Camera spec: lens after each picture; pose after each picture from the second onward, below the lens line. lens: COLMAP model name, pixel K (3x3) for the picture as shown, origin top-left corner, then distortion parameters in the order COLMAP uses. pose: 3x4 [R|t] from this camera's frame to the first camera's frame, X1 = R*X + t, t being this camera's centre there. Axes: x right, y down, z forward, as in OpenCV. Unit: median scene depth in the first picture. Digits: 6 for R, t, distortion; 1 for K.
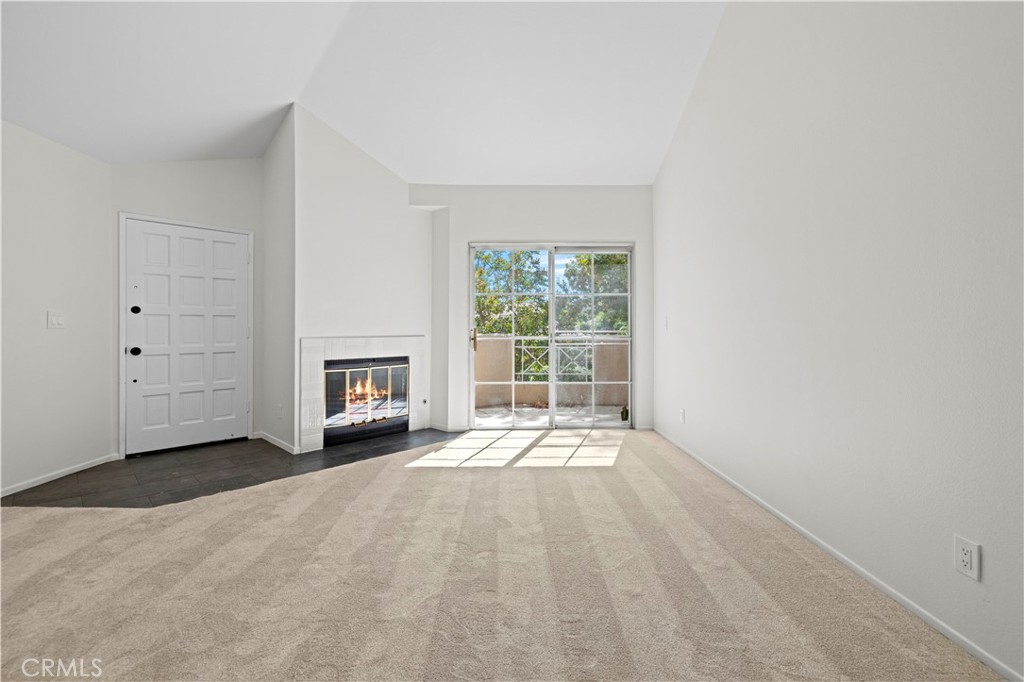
lens RADIAL K [[440.3, 0, 508.6], [0, 440.3, 326.7], [0, 0, 1]] dist [0.002814, -0.000068]
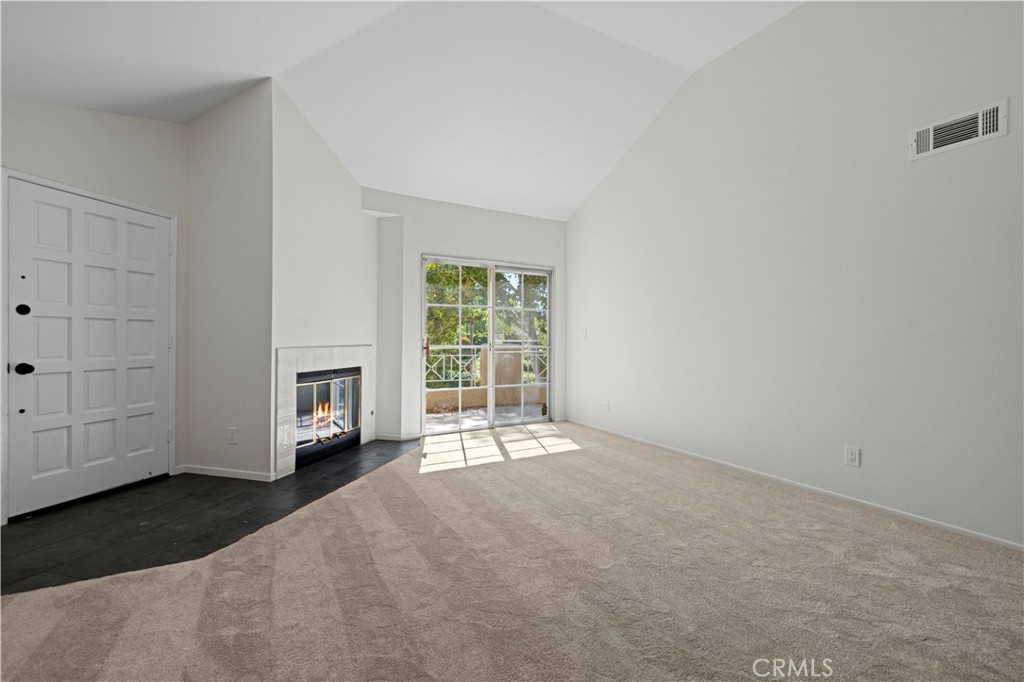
lens RADIAL K [[437.4, 0, 509.7], [0, 437.4, 337.2], [0, 0, 1]] dist [0.005188, 0.000009]
pose [[0.873102, 0.005390, 0.487508, -0.440414], [-0.007992, 0.999963, 0.003258, -0.002764], [-0.487472, -0.006741, 0.873113, 0.011008]]
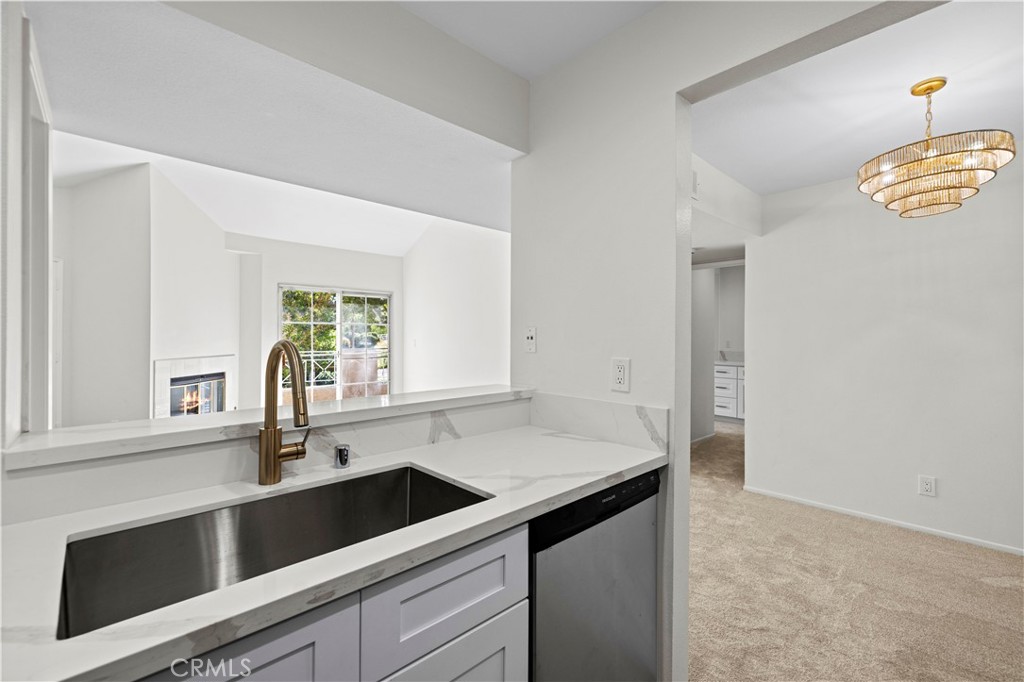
lens RADIAL K [[437.4, 0, 509.7], [0, 437.4, 337.2], [0, 0, 1]] dist [0.005188, 0.000009]
pose [[0.728975, 0.001199, 0.684539, -0.522346], [-0.005759, 0.999974, 0.004381, -0.043091], [-0.684516, -0.007136, 0.728963, -0.467427]]
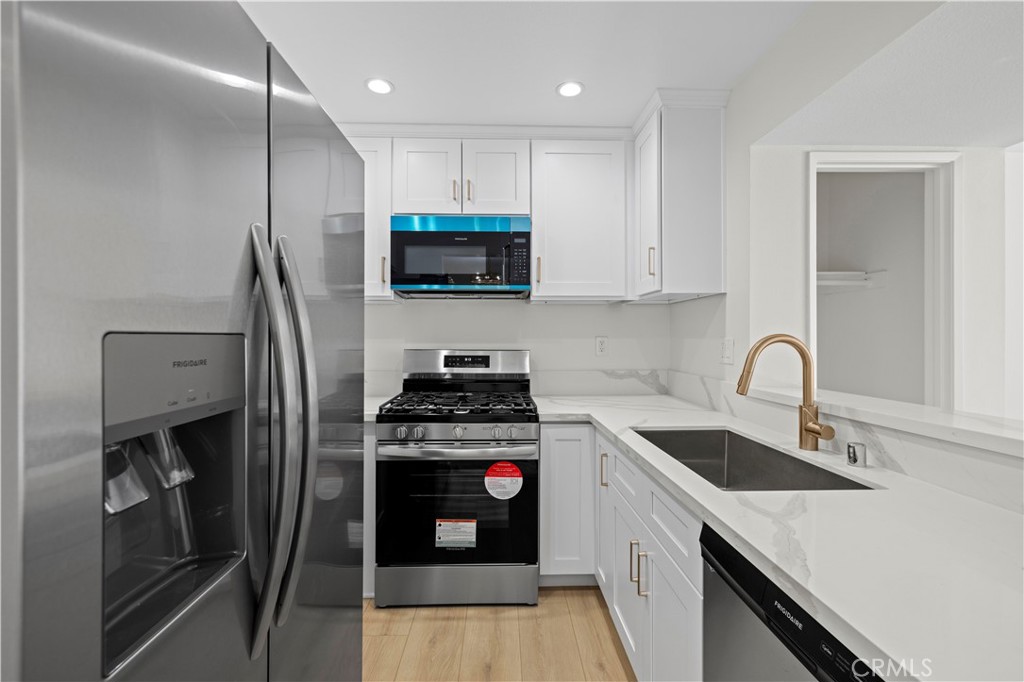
lens RADIAL K [[437.4, 0, 509.7], [0, 437.4, 337.2], [0, 0, 1]] dist [0.005188, 0.000009]
pose [[0.034038, 0.000781, -0.999420, -0.121648], [0.004732, 0.999988, 0.000942, -0.038874], [0.999409, -0.004761, 0.034034, -0.410842]]
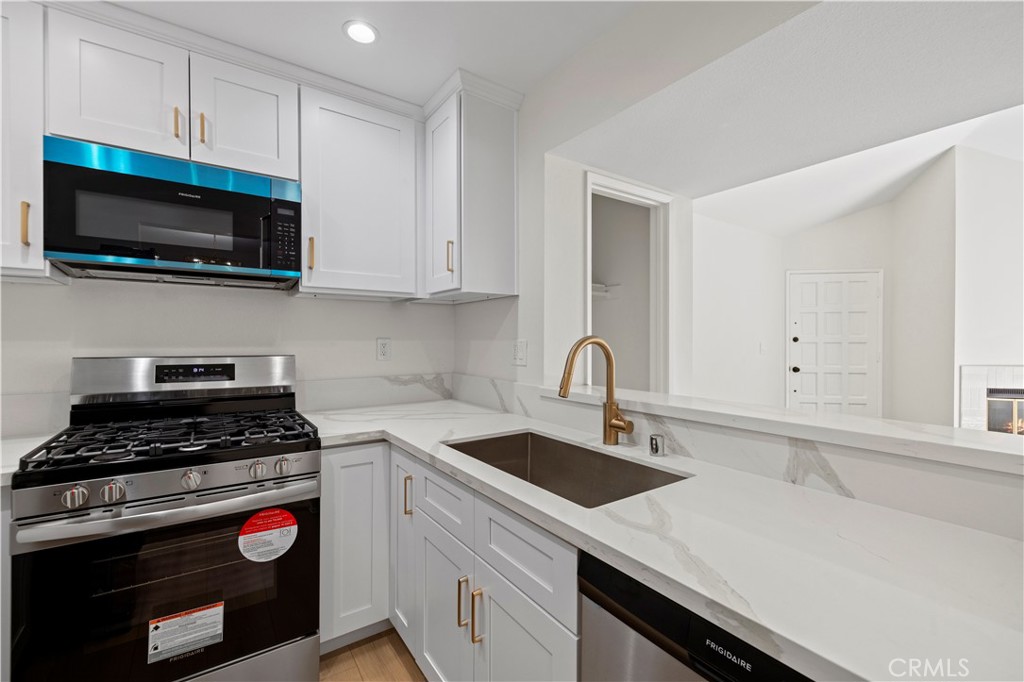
lens RADIAL K [[434.6, 0, 509.7], [0, 434.6, 341.5], [0, 0, 1]] dist [0.003994, 0.000104]
pose [[0.570700, 0.005237, -0.821142, -0.204461], [0.002141, 0.999967, 0.007865, -0.038388], [0.821156, -0.006247, 0.570669, -0.440833]]
